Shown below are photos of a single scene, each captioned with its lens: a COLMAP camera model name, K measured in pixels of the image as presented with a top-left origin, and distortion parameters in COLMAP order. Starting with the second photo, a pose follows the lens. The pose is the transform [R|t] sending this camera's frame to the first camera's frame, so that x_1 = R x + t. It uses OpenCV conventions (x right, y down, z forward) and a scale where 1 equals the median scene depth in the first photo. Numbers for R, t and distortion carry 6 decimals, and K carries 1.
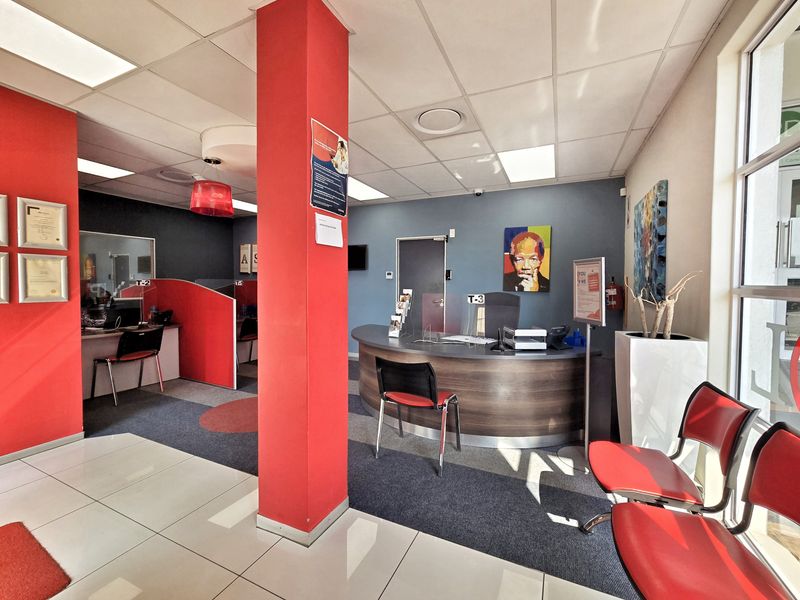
lens RADIAL K [[338.3, 0, 403.1], [0, 338.3, 296.2], [0, 0, 1]] dist [-0.022091, -0.000074]
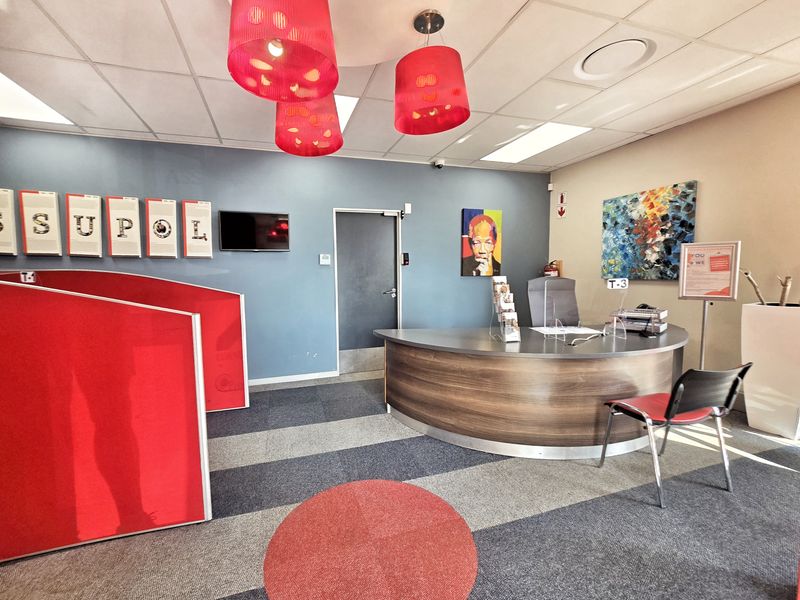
lens RADIAL K [[338.3, 0, 403.1], [0, 338.3, 296.2], [0, 0, 1]] dist [-0.022091, -0.000074]
pose [[0.745820, -0.068133, 0.662655, -0.463910], [0.043803, 0.997619, 0.053273, -0.017921], [-0.664706, -0.010705, 0.747028, 0.420181]]
